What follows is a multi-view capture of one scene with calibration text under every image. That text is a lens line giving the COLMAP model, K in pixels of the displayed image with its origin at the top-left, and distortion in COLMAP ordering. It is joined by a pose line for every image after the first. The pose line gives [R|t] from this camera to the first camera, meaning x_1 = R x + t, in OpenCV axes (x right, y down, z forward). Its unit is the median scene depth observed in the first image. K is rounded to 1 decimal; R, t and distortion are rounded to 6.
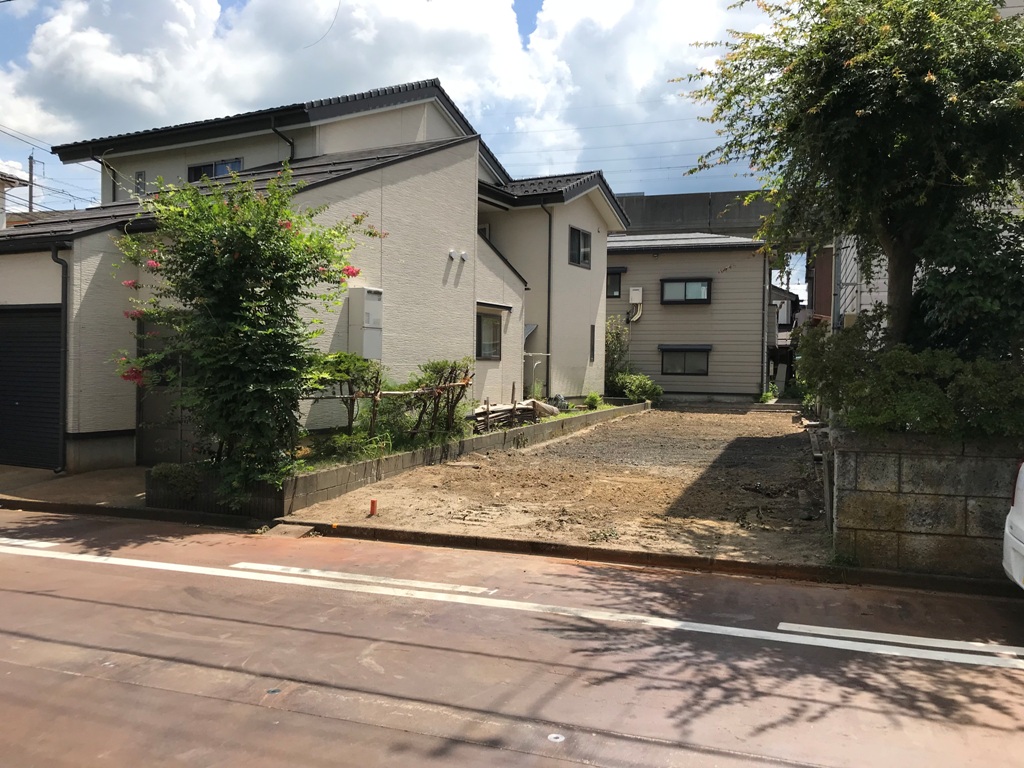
lens RADIAL K [[826.2, 0, 512.0], [0, 826.2, 384.0], [0, 0, 1]] dist [0.008575, 0.004400]
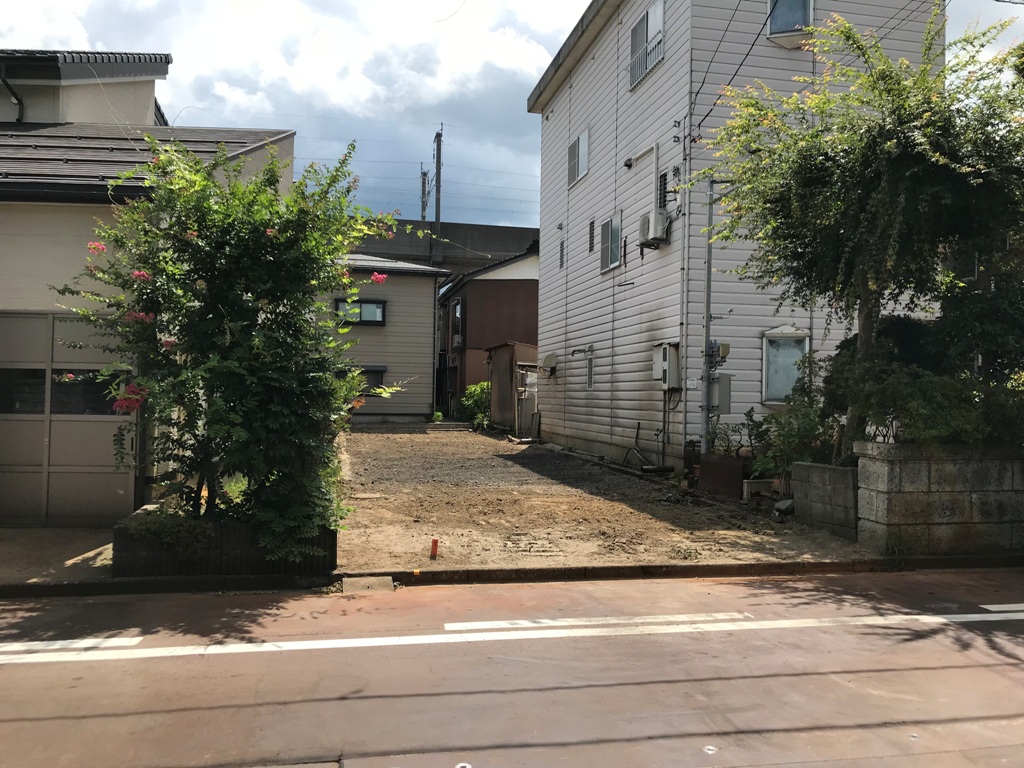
lens RADIAL K [[826.2, 0, 512.0], [0, 826.2, 384.0], [0, 0, 1]] dist [0.008575, 0.004400]
pose [[0.862137, 0.005680, 0.506644, -0.677110], [0.007092, 0.999704, -0.023276, -0.005130], [-0.506626, 0.023660, 0.861841, 0.241742]]
